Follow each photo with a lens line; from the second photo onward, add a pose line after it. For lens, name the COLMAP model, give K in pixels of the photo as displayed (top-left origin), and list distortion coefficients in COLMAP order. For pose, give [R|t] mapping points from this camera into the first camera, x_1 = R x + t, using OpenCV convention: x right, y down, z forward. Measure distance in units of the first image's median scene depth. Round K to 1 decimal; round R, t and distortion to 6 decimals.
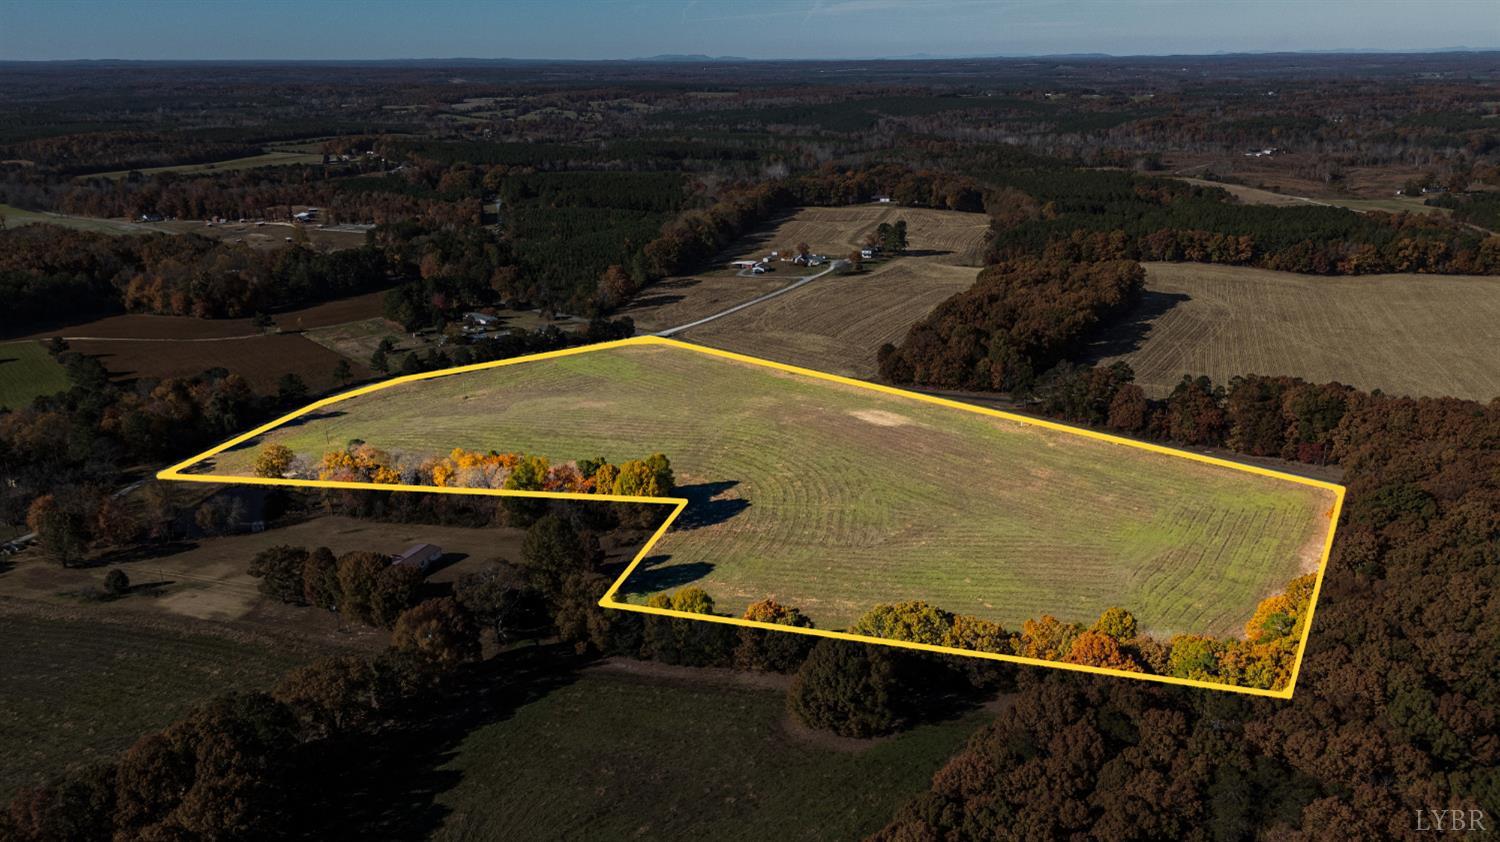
lens RADIAL K [[1102.9, 0, 759.4], [0, 1102.9, 426.3], [0, 0, 1]] dist [0.075999, -0.070999]
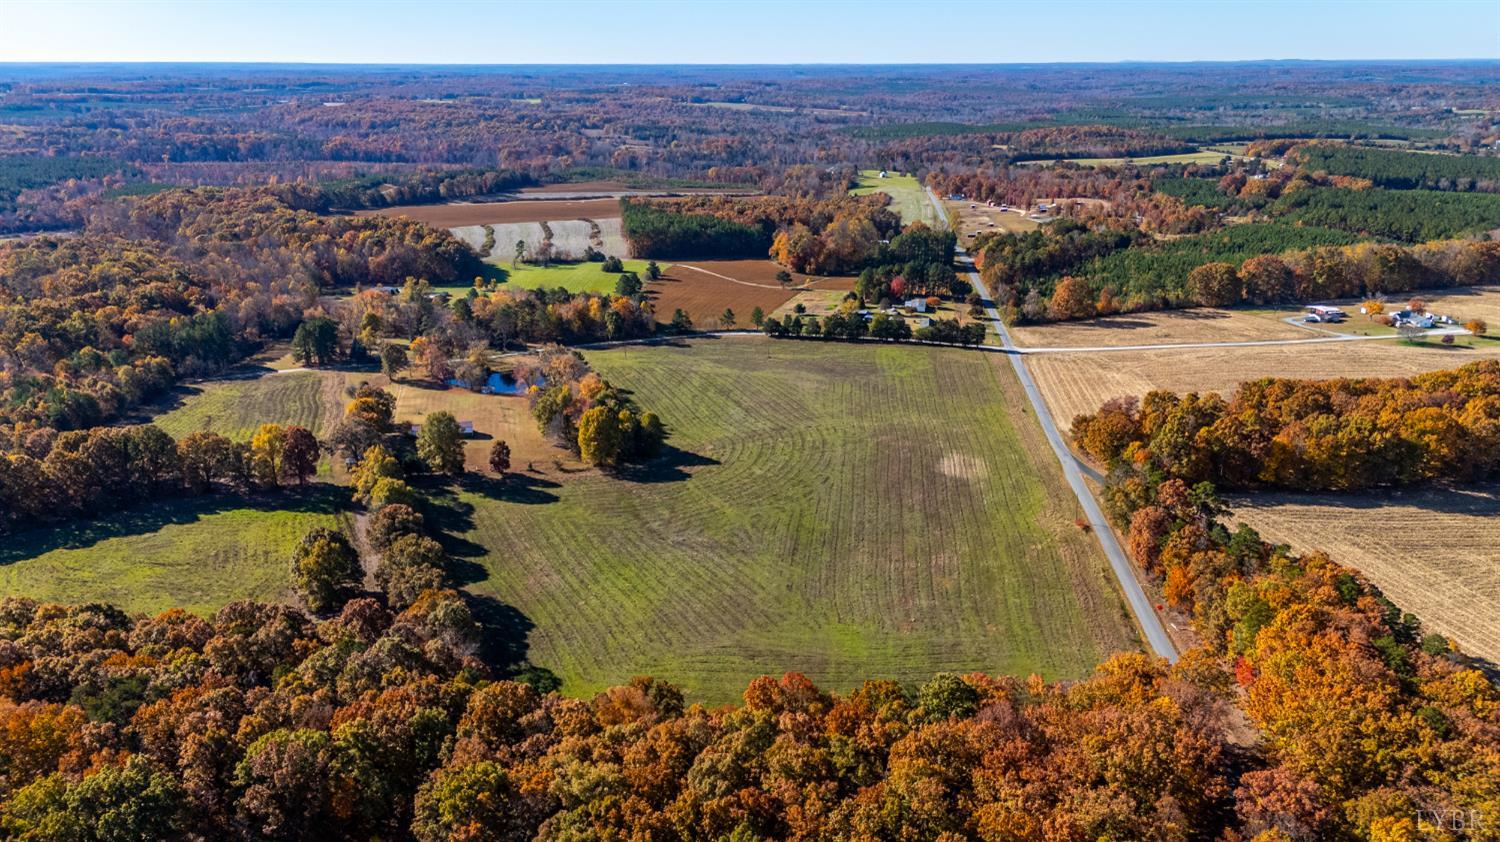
lens RADIAL K [[1102.9, 0, 750.4], [0, 1102.9, 420.3], [0, 0, 1]] dist [0.075999, -0.070999]
pose [[0.585876, 0.254266, -0.769479, 0.382641], [-0.257699, 0.958673, 0.120573, -0.059276], [0.768336, 0.127653, 0.627188, 0.170787]]
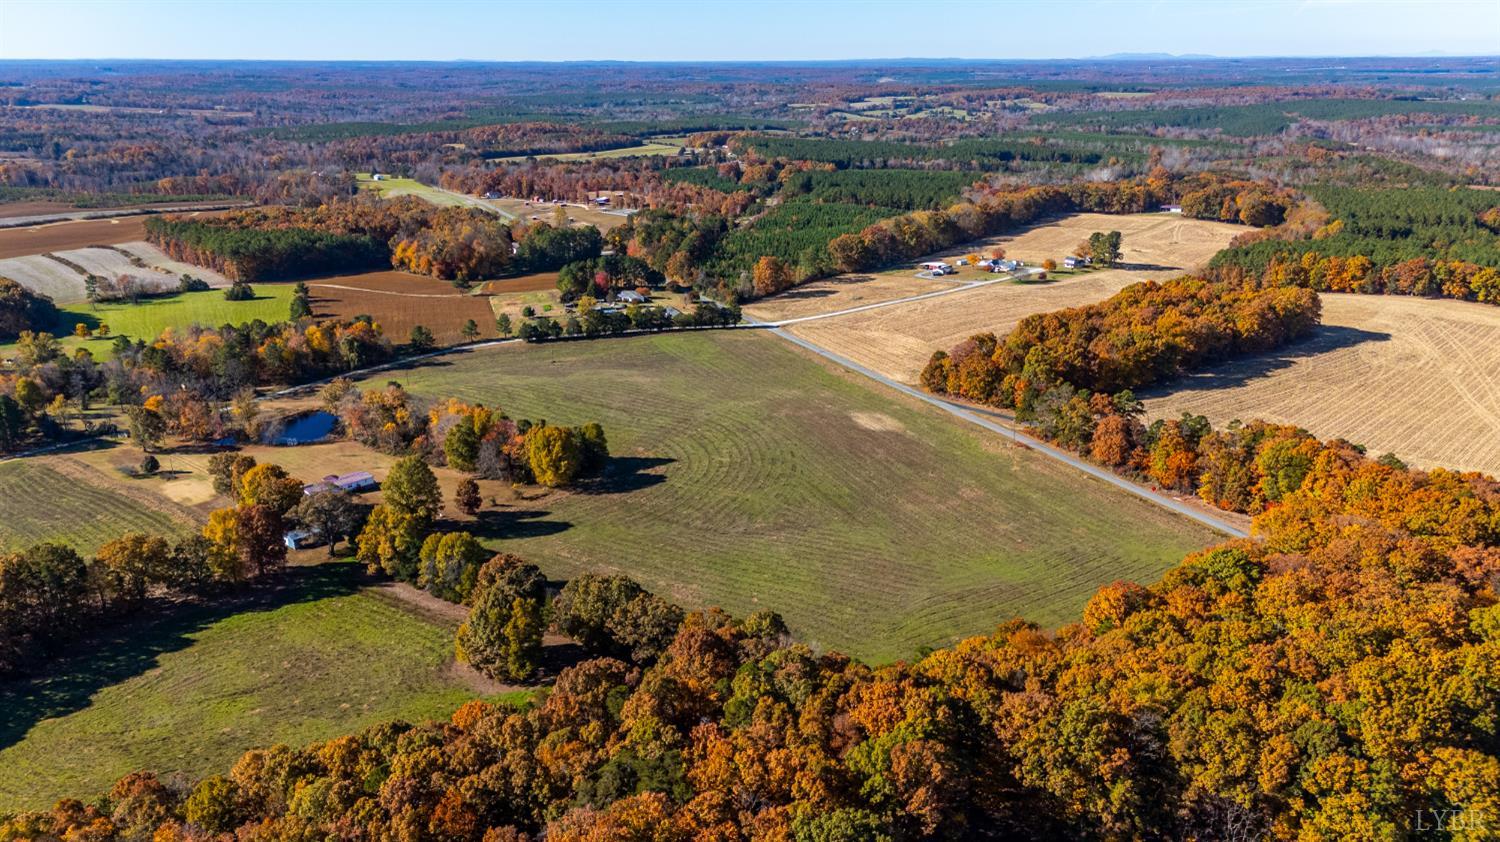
lens RADIAL K [[1102.9, 0, 754.6], [0, 1102.9, 422.5], [0, 0, 1]] dist [0.075999, -0.070999]
pose [[0.927371, 0.120312, -0.354272, 0.200983], [-0.121325, 0.992422, 0.019439, -0.007147], [0.353926, 0.024954, 0.934941, 0.019489]]
